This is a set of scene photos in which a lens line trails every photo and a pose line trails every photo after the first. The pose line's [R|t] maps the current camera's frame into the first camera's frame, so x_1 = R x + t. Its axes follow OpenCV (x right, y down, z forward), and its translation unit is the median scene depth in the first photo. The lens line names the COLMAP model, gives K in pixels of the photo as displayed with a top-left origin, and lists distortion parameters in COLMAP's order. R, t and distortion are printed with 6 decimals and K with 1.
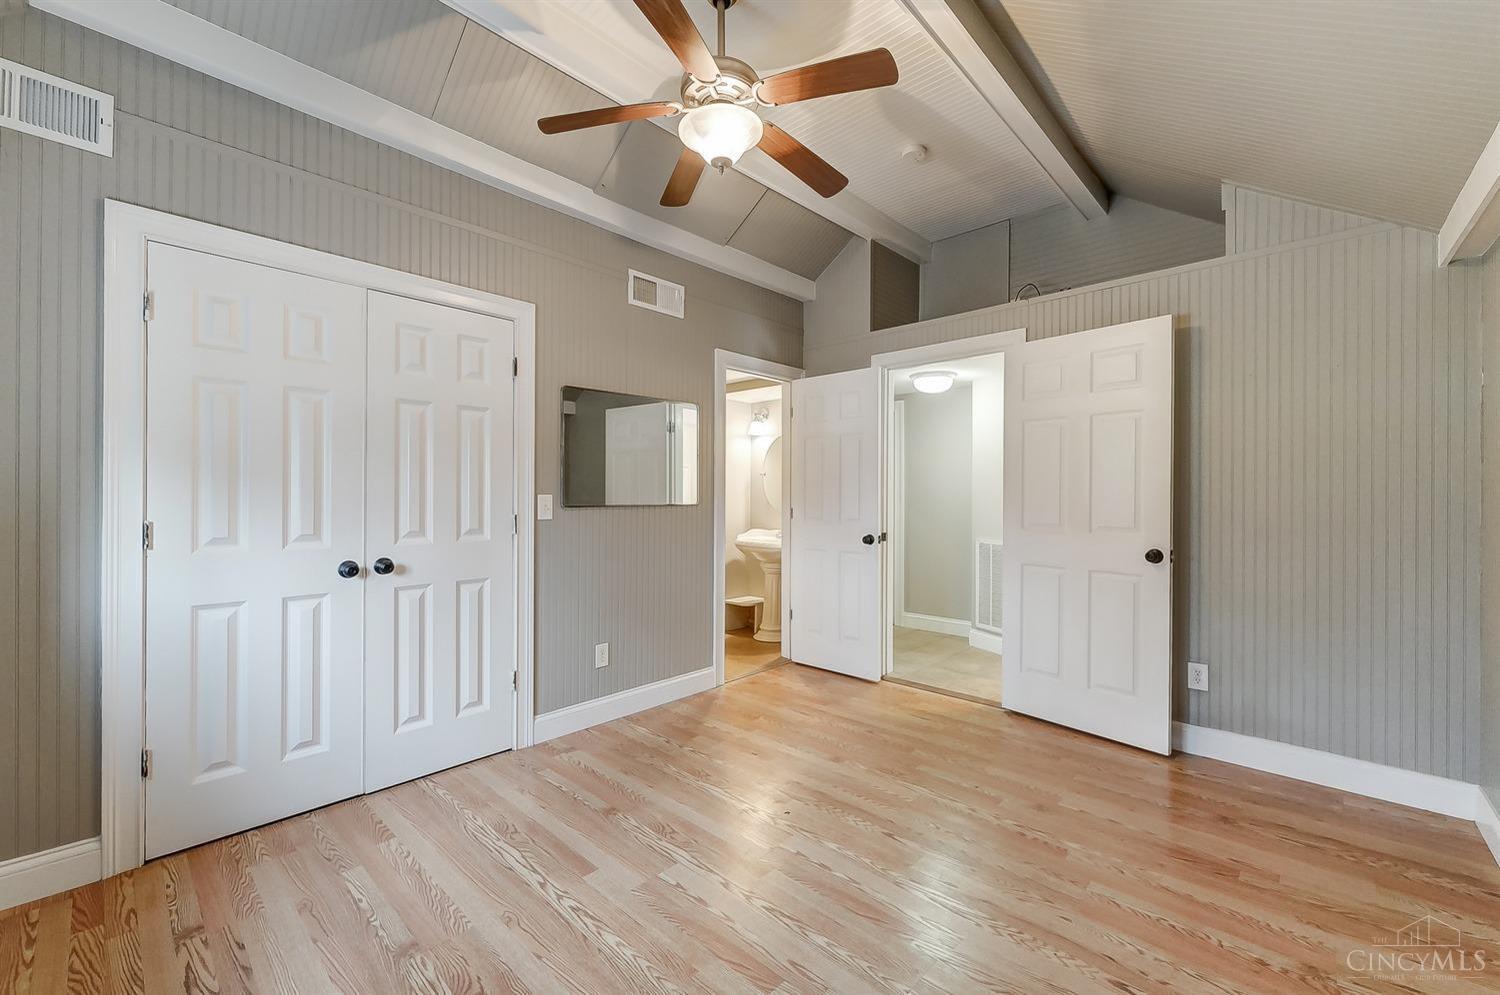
lens RADIAL K [[606.9, 0, 751.4], [0, 606.9, 486.4], [0, 0, 1]] dist [0.002589, 0.000190]
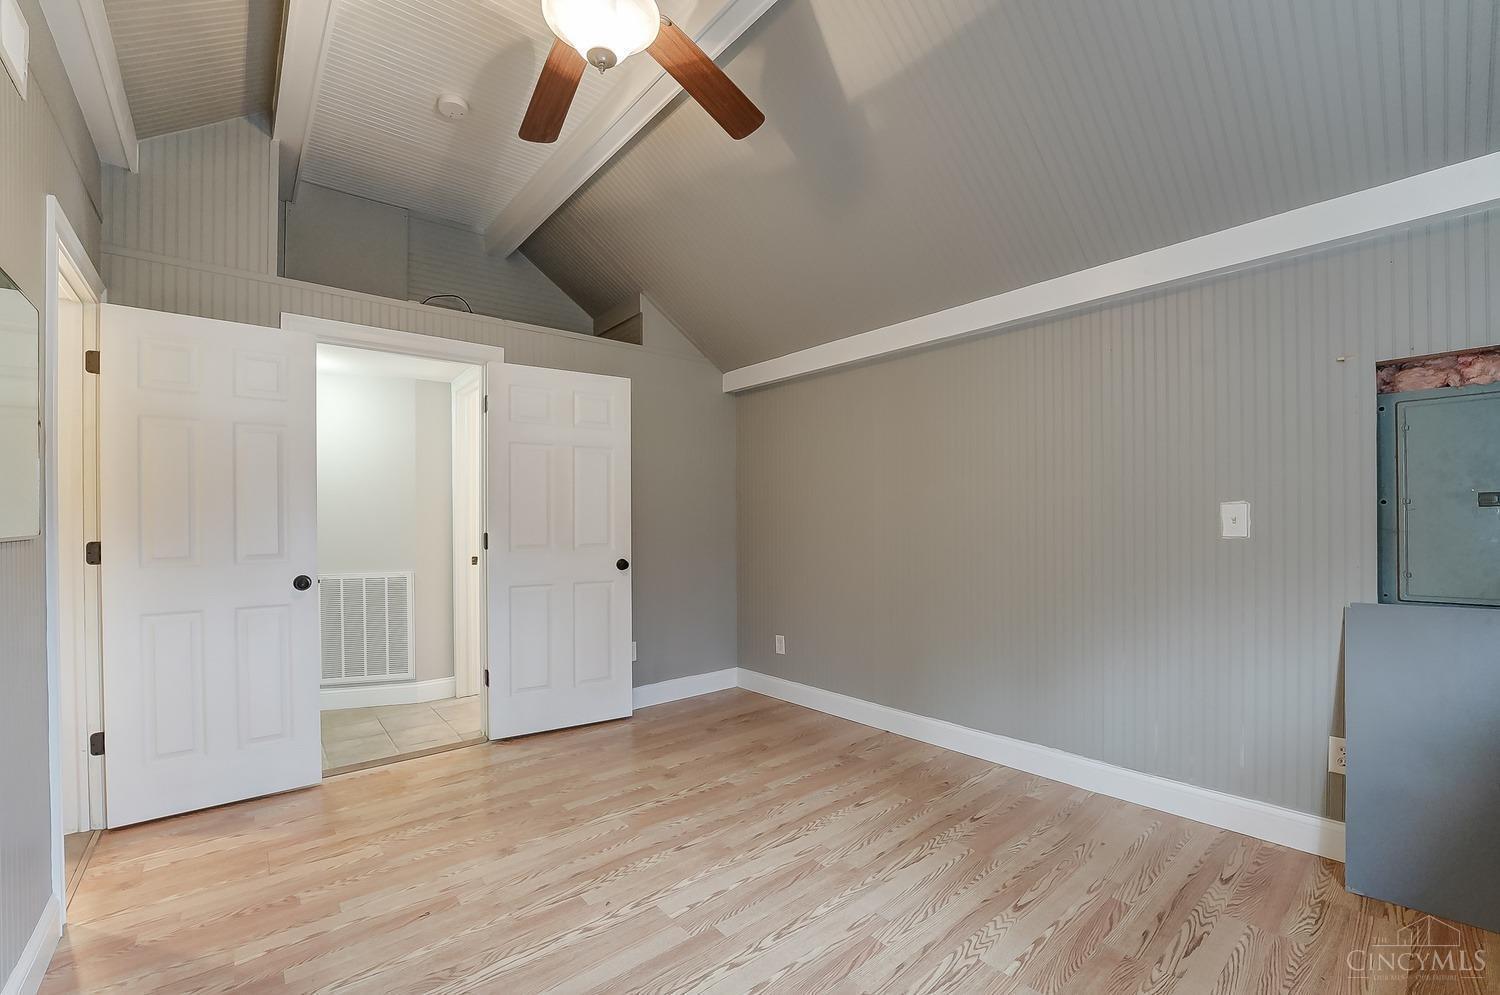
lens RADIAL K [[624.2, 0, 743.4], [0, 624.2, 507.9], [0, 0, 1]] dist [-0.022825, 0.000024]
pose [[0.124457, 0.017684, 0.992067, -0.626919], [-0.007281, 0.999831, -0.016909, 0.016754], [-0.992198, -0.005119, 0.124565, 0.603499]]
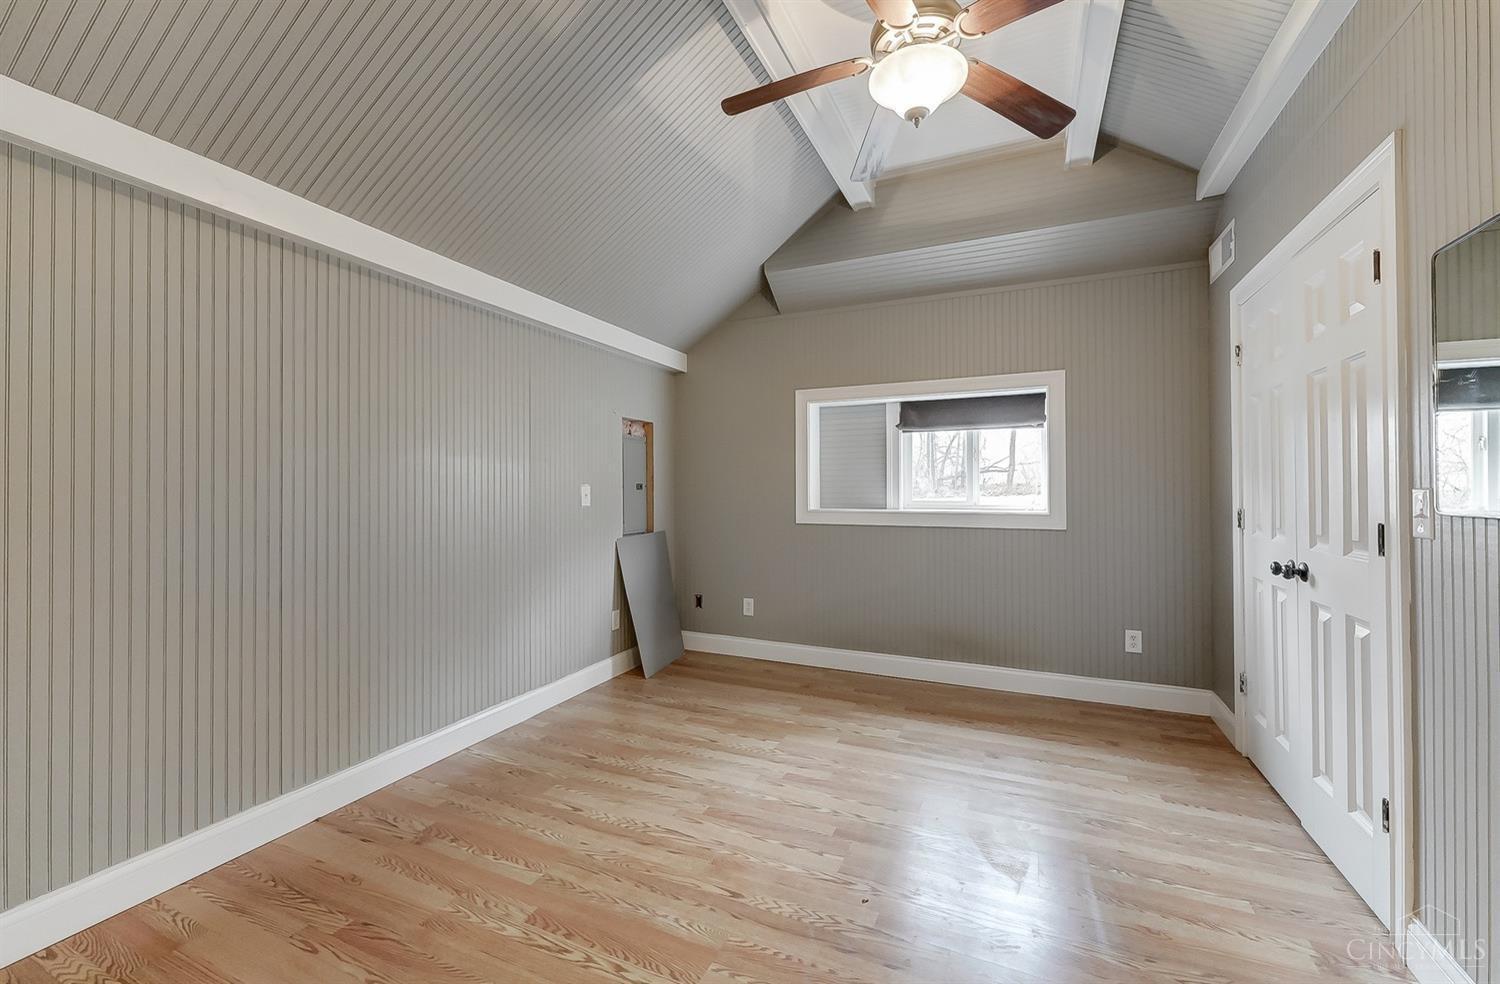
lens RADIAL K [[611.4, 0, 750.0], [0, 611.4, 492.0], [0, 0, 1]] dist [-0.000215, 0.000007]
pose [[-0.946324, -0.001608, -0.323217, 0.377367], [0.002720, 0.999913, -0.012939, 0.023047], [0.323209, -0.013123, -0.946236, 1.422222]]
